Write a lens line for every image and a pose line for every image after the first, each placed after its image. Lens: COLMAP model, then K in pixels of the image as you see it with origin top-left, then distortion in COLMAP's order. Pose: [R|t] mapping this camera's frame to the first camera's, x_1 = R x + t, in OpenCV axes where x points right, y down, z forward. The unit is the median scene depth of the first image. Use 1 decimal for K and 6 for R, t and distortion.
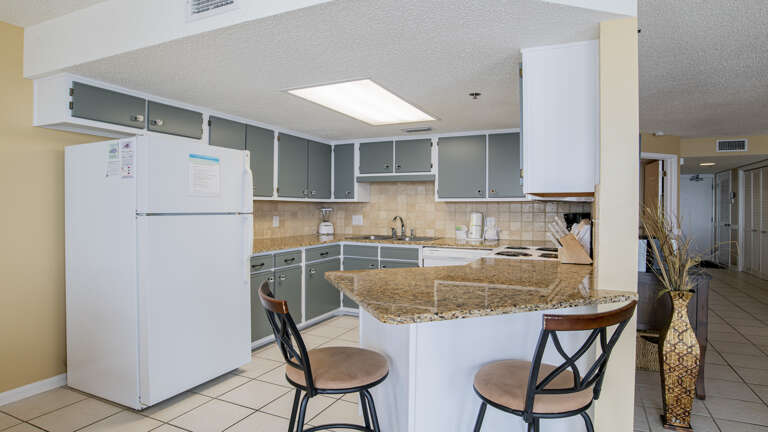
lens RADIAL K [[414.2, 0, 405.0], [0, 414.2, 208.8], [0, 0, 1]] dist [-0.008649, -0.000740]
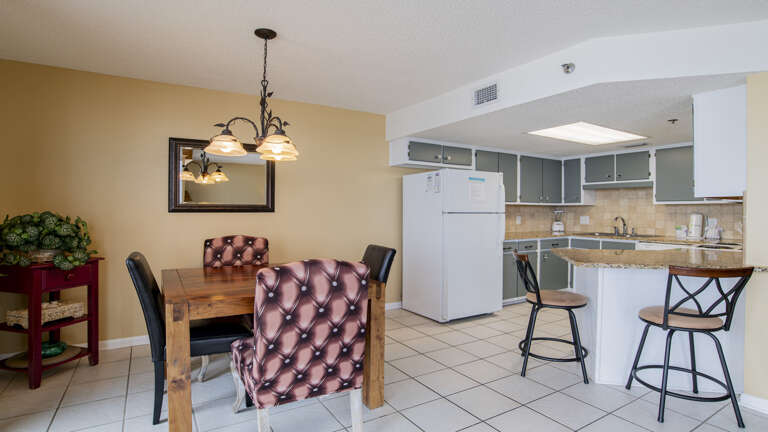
lens RADIAL K [[398.9, 0, 388.6], [0, 398.9, 209.2], [0, 0, 1]] dist [-0.061619, 0.000373]
pose [[0.818369, -0.003660, -0.574681, 0.100626], [-0.002262, 0.999951, -0.009589, 0.009577], [0.574688, 0.009147, 0.818321, -0.360449]]
